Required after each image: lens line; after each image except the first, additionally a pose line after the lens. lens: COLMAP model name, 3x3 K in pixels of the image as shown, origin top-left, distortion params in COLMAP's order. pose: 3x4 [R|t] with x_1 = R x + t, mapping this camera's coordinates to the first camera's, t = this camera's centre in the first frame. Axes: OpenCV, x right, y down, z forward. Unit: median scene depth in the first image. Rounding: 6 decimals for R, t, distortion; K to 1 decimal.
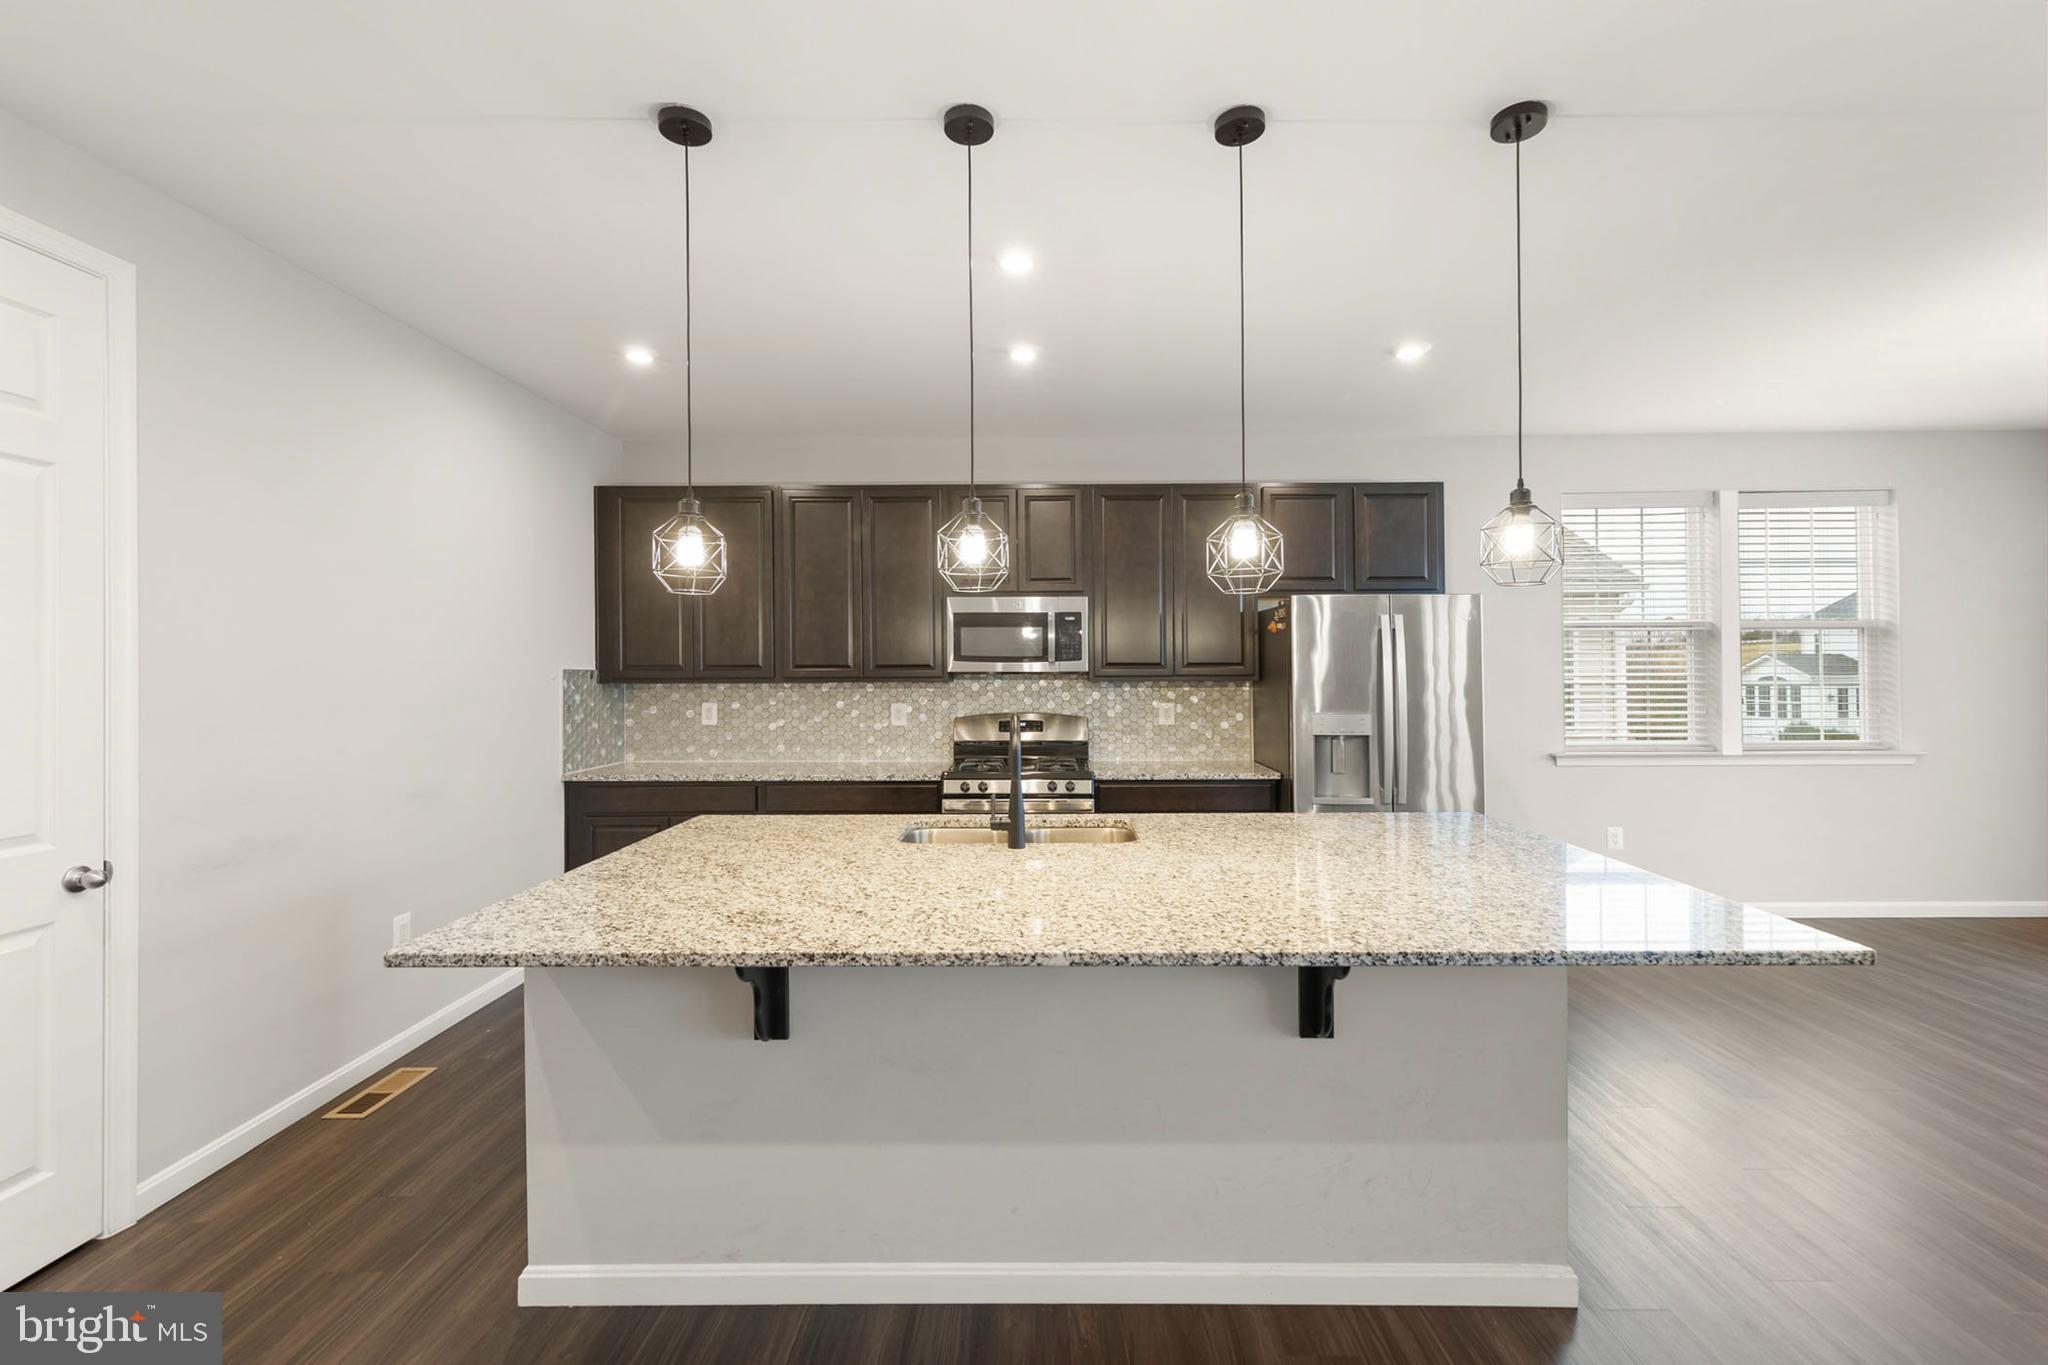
lens RADIAL K [[873.8, 0, 1034.1], [0, 873.8, 660.0], [0, 0, 1]] dist [0.009127, -0.001047]
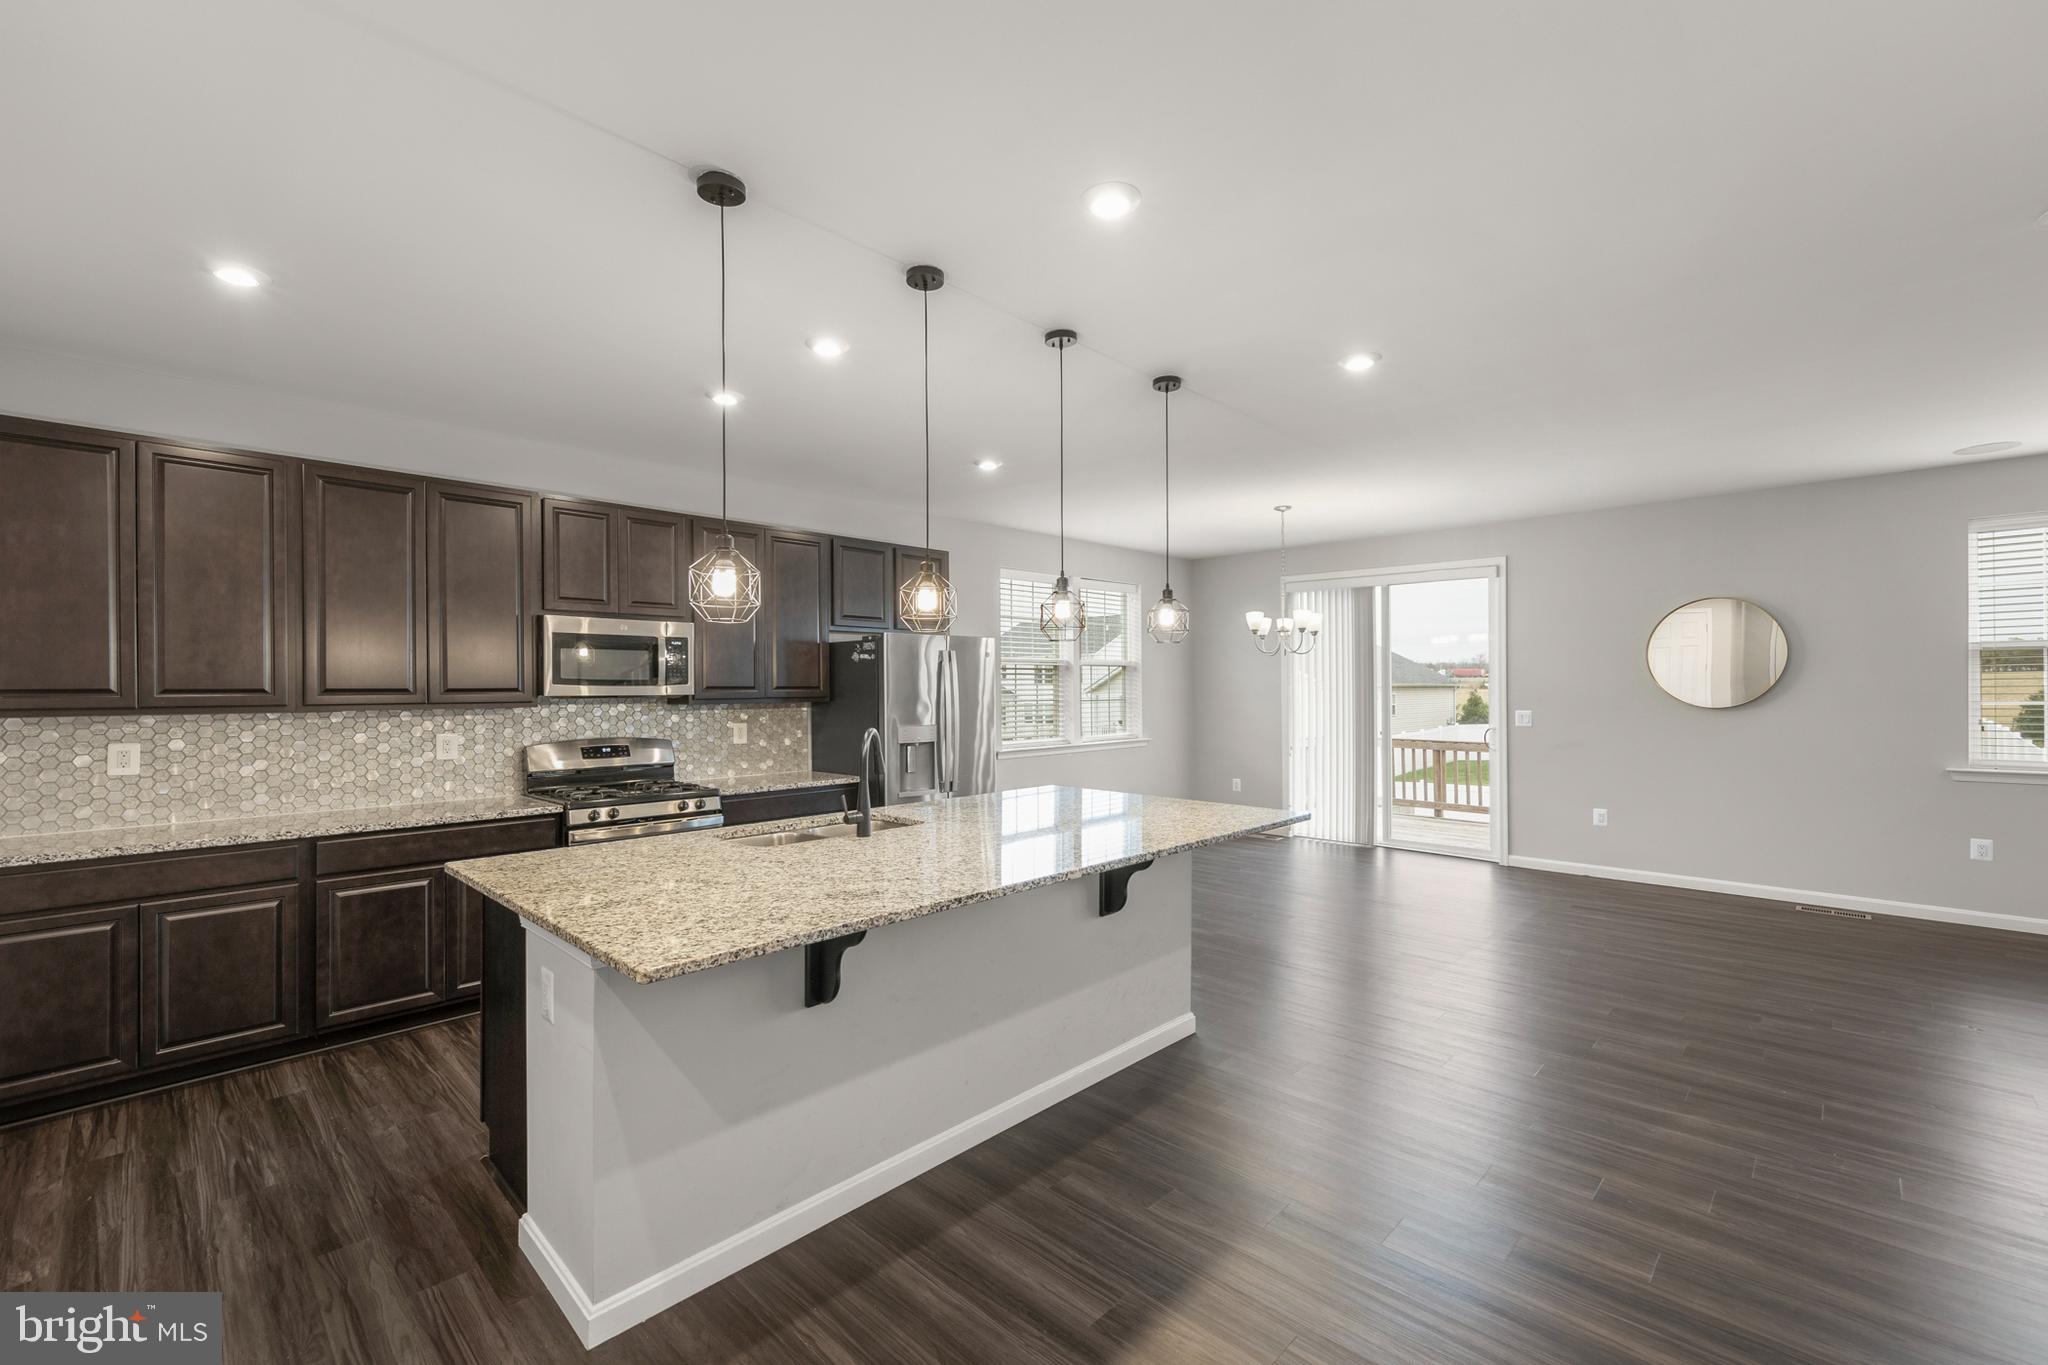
lens RADIAL K [[873.8, 0, 1019.7], [0, 873.8, 688.3], [0, 0, 1]] dist [0.009127, -0.001047]
pose [[0.690685, -0.001171, 0.723155, -0.422032], [-0.002297, 0.999990, 0.003813, 0.000387], [-0.723152, -0.004295, 0.690675, -0.004573]]
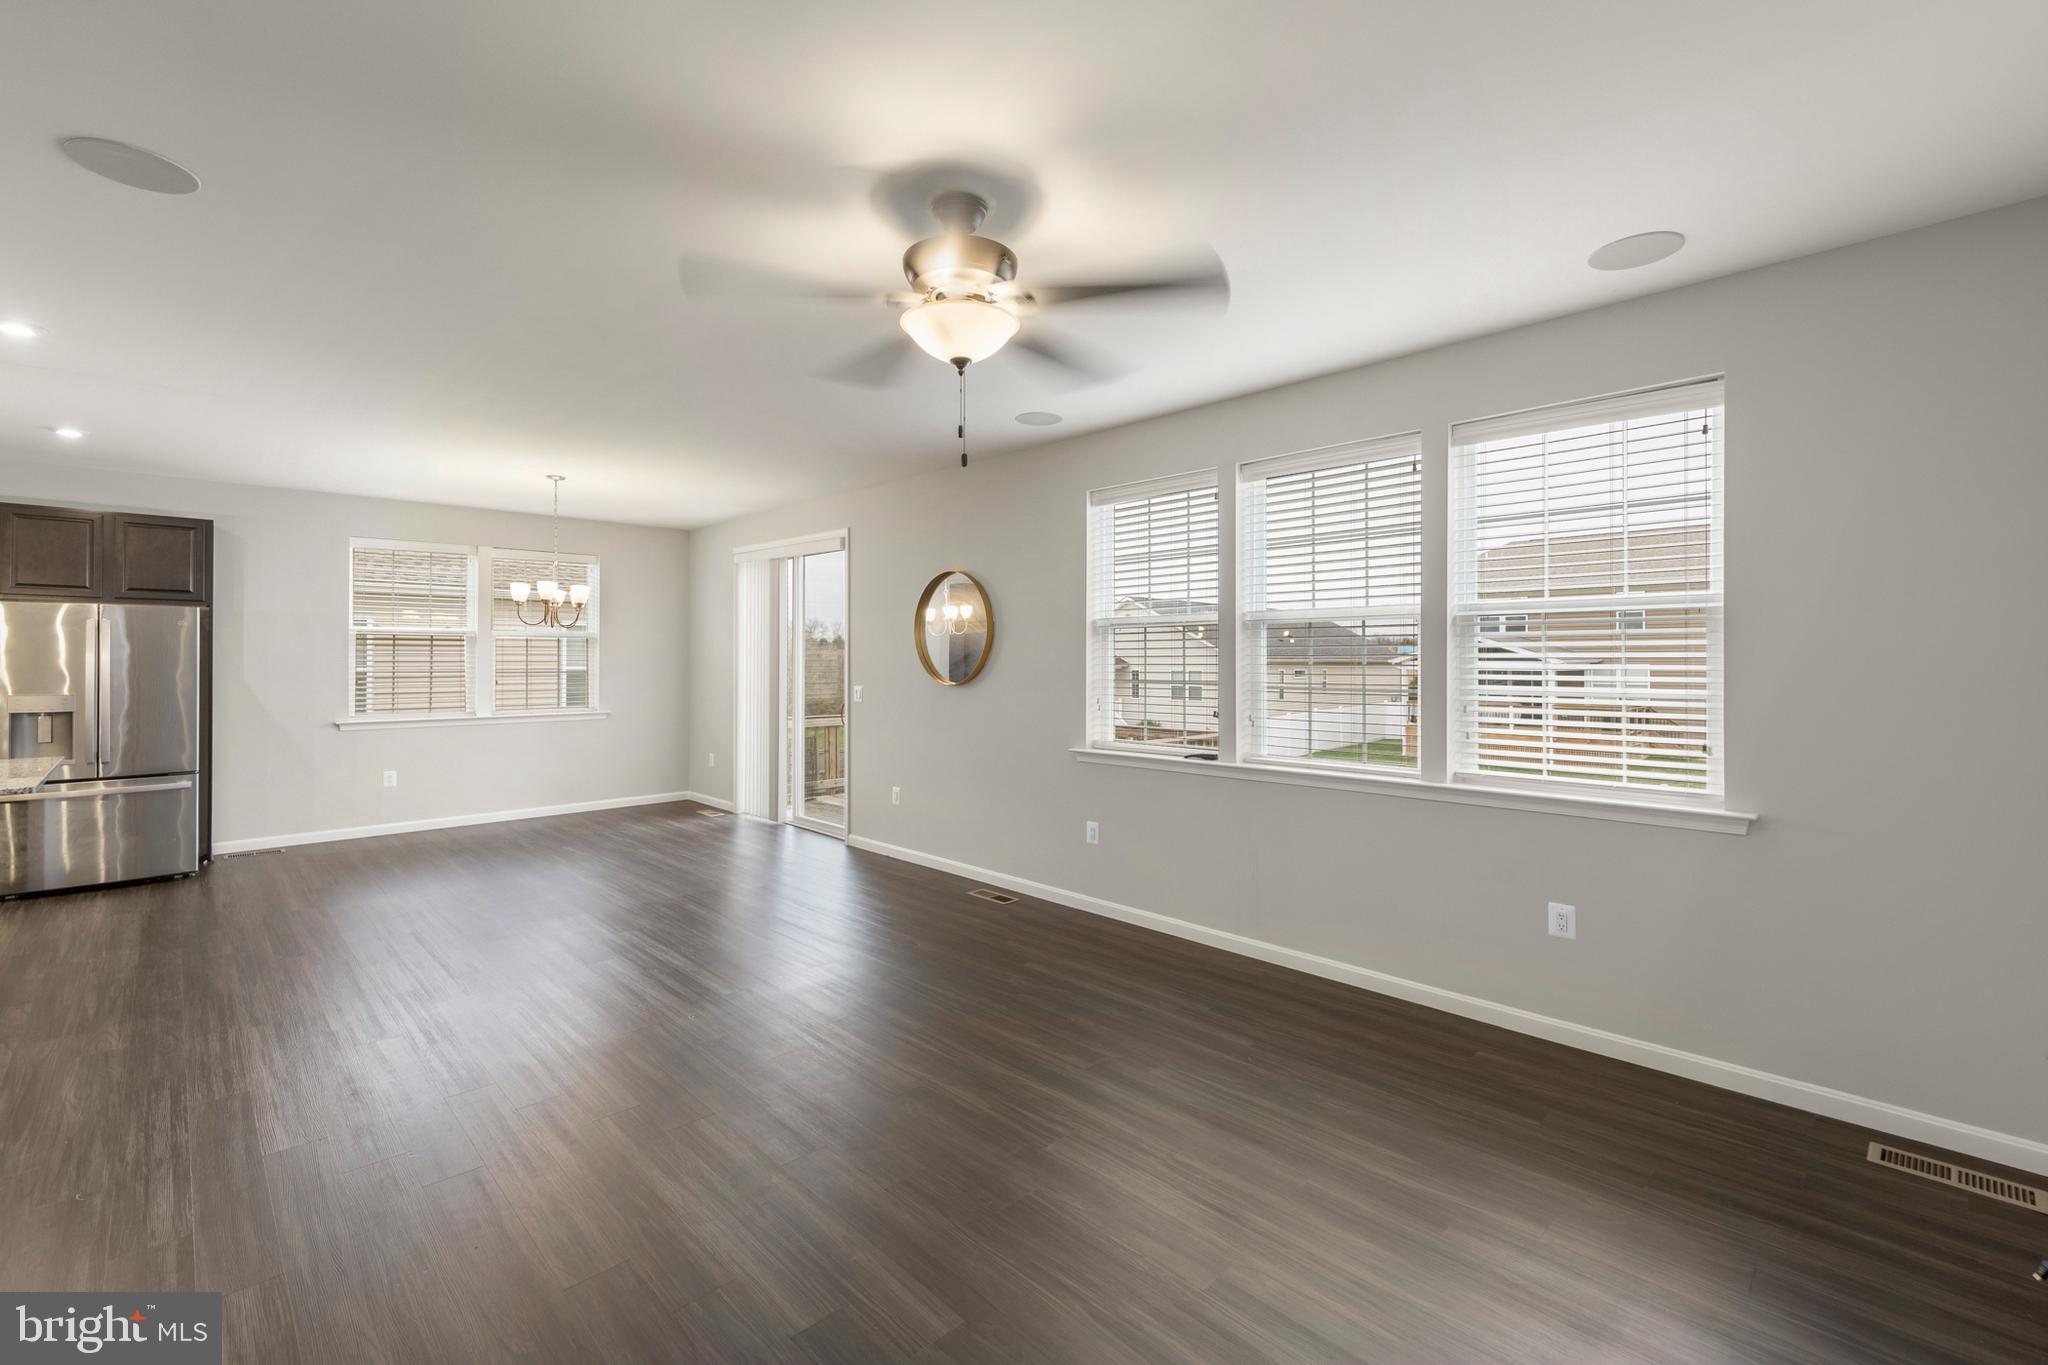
lens RADIAL K [[873.8, 0, 1017.0], [0, 873.8, 658.2], [0, 0, 1]] dist [0.009127, -0.001047]
pose [[0.707077, 0.008111, 0.707090, 0.397150], [-0.010630, 0.999943, -0.000840, -0.006645], [-0.707057, -0.006923, 0.707123, -0.803731]]
